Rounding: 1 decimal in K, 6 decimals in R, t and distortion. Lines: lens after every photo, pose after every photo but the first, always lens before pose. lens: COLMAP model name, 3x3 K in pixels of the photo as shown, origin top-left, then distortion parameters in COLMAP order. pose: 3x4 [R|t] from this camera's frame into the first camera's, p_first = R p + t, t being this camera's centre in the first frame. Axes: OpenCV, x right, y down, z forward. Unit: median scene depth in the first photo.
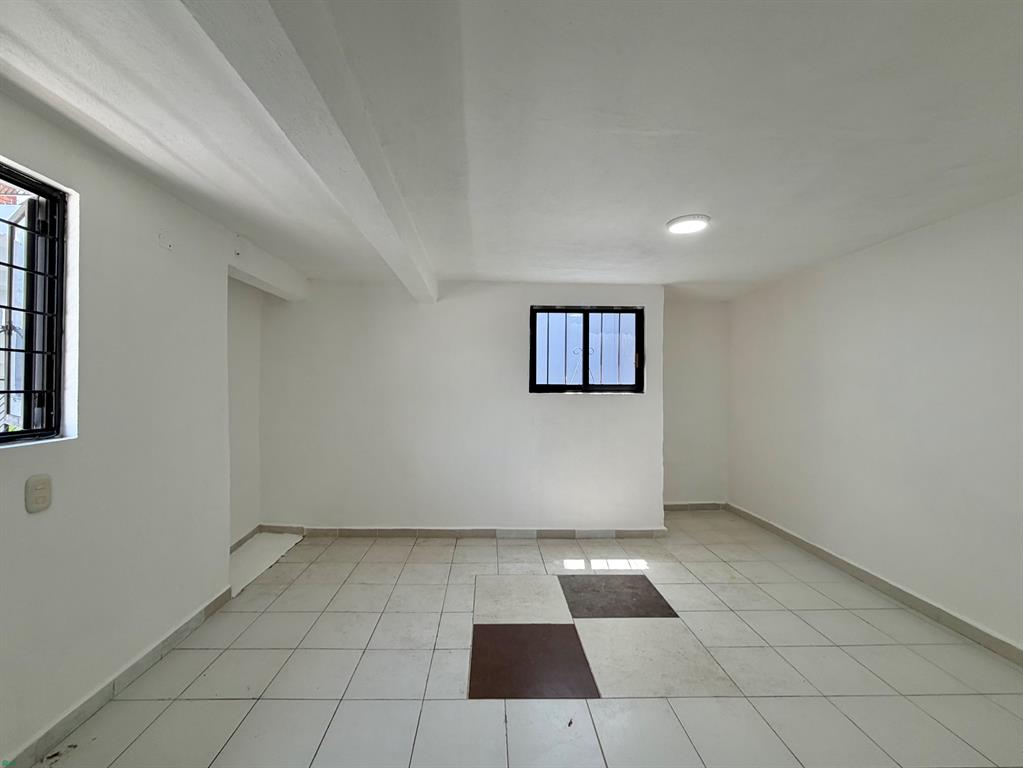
lens RADIAL K [[418.8, 0, 496.1], [0, 418.8, 384.9], [0, 0, 1]] dist [0.000306, 0.000175]
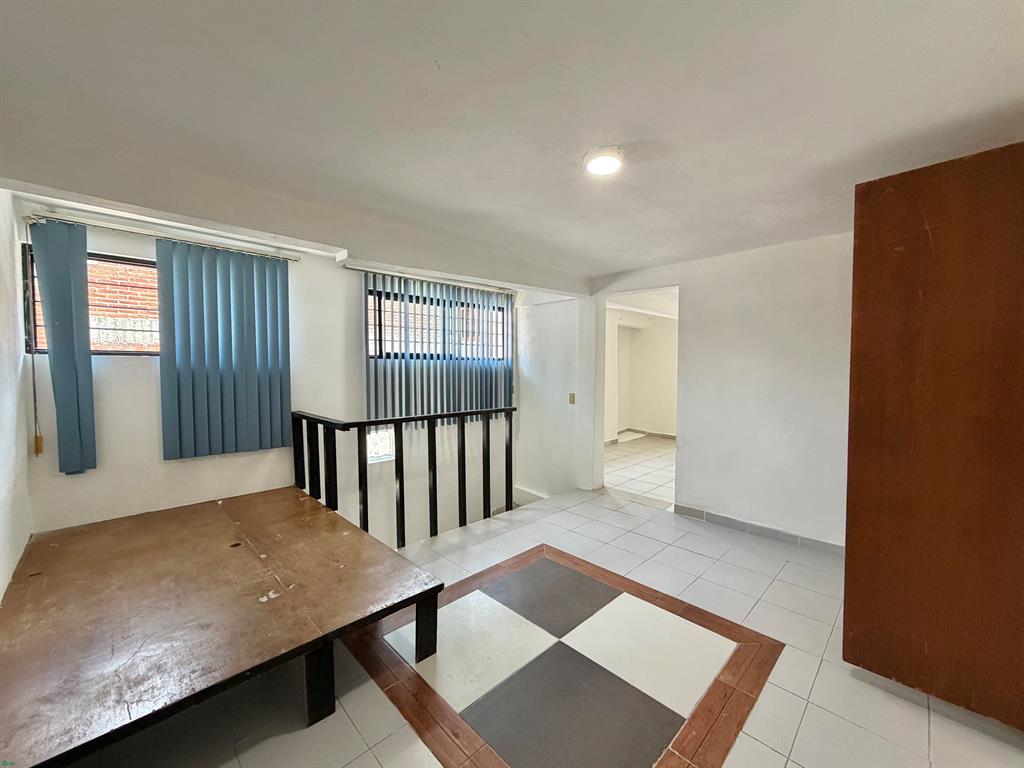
lens RADIAL K [[406.0, 0, 509.4], [0, 406.0, 385.3], [0, 0, 1]] dist [-0.000023, 0.000381]
pose [[0.680813, 0.024522, -0.732046, 0.622748], [0.005811, 0.999227, 0.038875, 0.010733], [0.732434, -0.030721, 0.680145, -0.998931]]
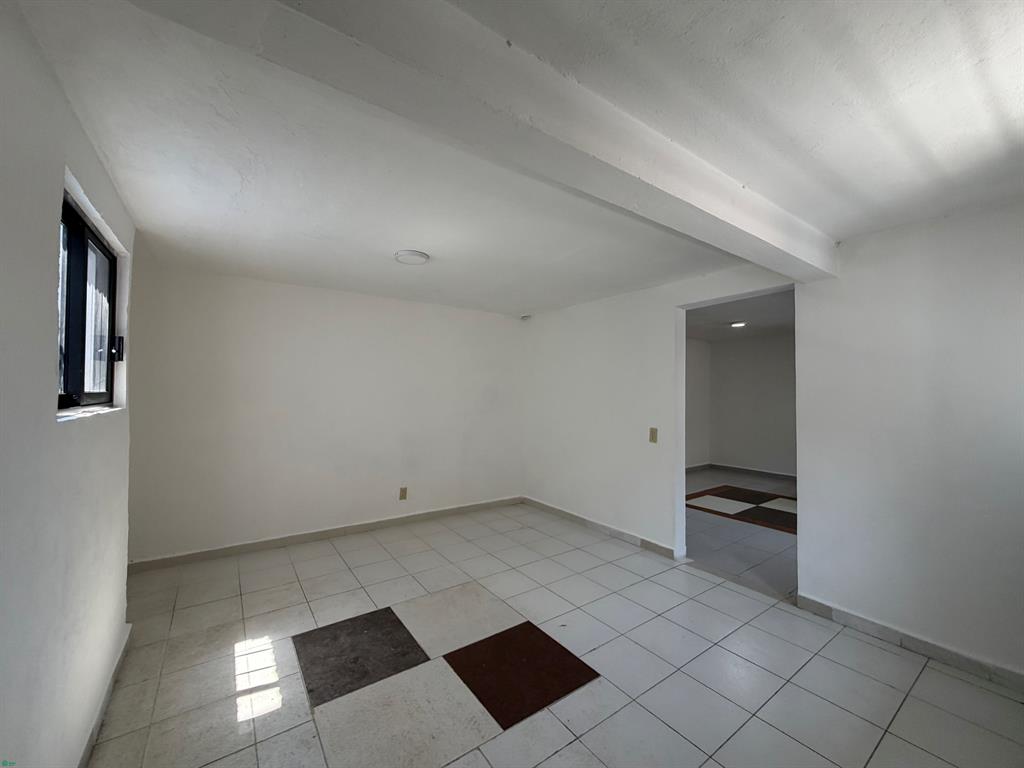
lens RADIAL K [[406.0, 0, 510.2], [0, 406.0, 383.2], [0, 0, 1]] dist [-0.000023, 0.000381]
pose [[-0.555590, 0.002967, 0.831451, -0.426390], [-0.010942, 0.999881, -0.010880, -0.013050], [-0.831384, -0.015143, -0.555491, 0.920881]]
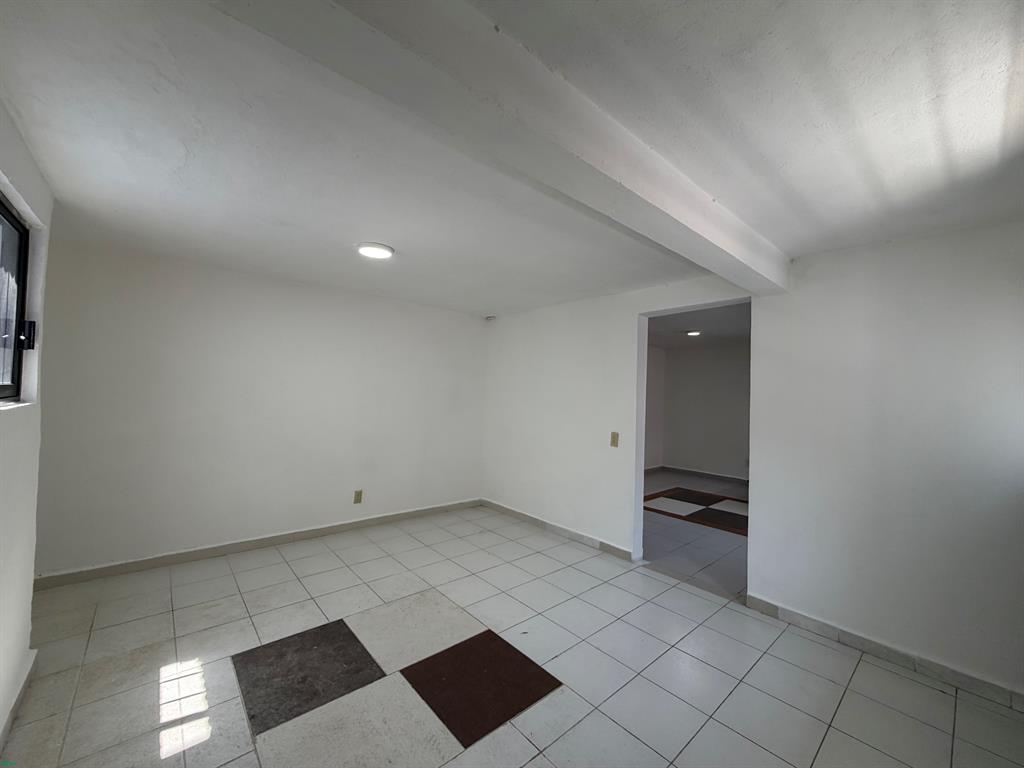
lens RADIAL K [[406.0, 0, 509.8], [0, 406.0, 383.4], [0, 0, 1]] dist [-0.000023, 0.000381]
pose [[-0.636056, -0.012944, 0.771534, -0.404527], [-0.035912, 0.999272, -0.012841, -0.017233], [-0.770807, -0.035875, -0.636058, 0.922672]]
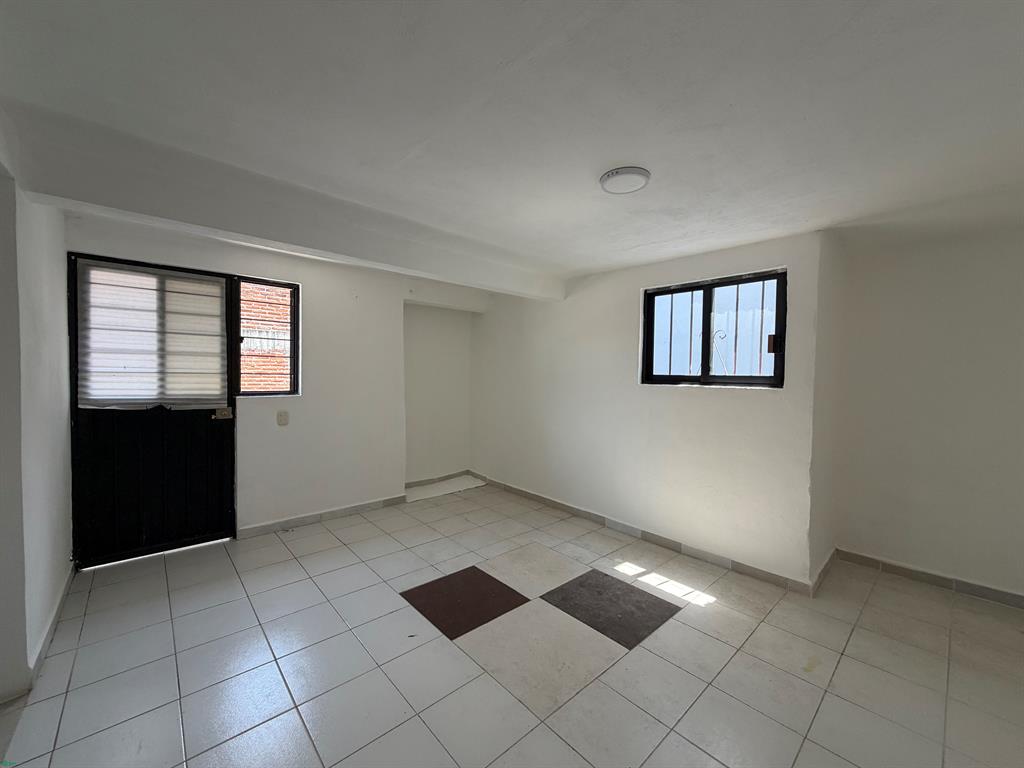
lens RADIAL K [[406.0, 0, 514.7], [0, 406.0, 383.5], [0, 0, 1]] dist [-0.000023, 0.000381]
pose [[0.658070, 0.023922, -0.752576, 0.612838], [-0.010034, 0.999685, 0.023003, 0.000356], [0.752890, -0.007586, 0.658103, 0.198917]]
